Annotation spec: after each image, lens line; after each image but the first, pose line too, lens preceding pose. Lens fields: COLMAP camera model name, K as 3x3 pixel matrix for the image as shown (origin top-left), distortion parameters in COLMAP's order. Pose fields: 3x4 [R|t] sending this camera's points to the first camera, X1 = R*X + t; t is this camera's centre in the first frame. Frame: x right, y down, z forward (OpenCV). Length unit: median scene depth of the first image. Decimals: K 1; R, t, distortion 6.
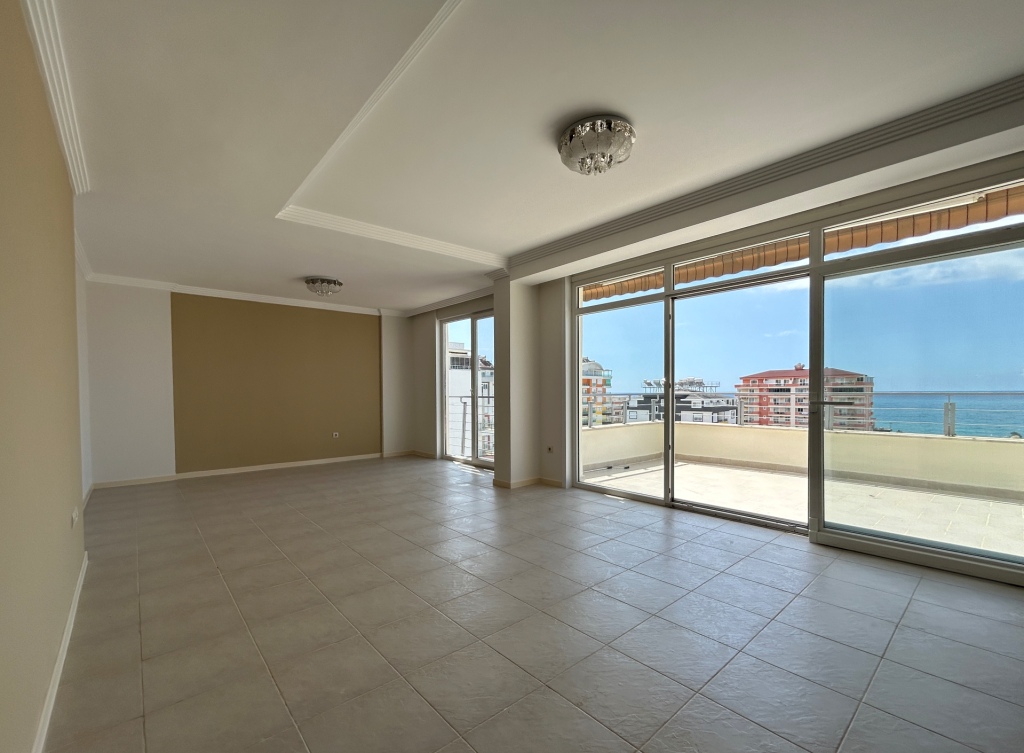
lens RADIAL K [[433.0, 0, 487.3], [0, 433.0, 402.2], [0, 0, 1]] dist [-0.002723, 0.000079]
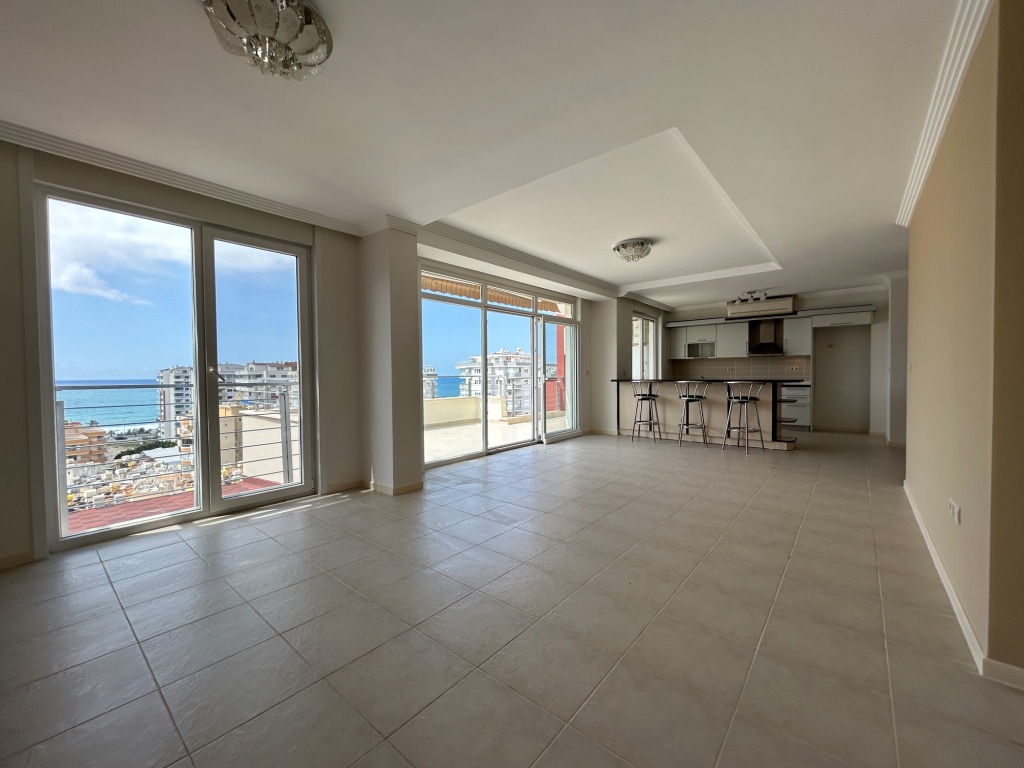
lens RADIAL K [[412.7, 0, 513.0], [0, 412.7, 382.7], [0, 0, 1]] dist [-0.001901, 0.000823]
pose [[-0.186816, -0.012339, 0.982317, -0.740721], [0.034041, 0.999239, 0.019025, -0.014891], [-0.981805, 0.036993, -0.186254, 0.931710]]
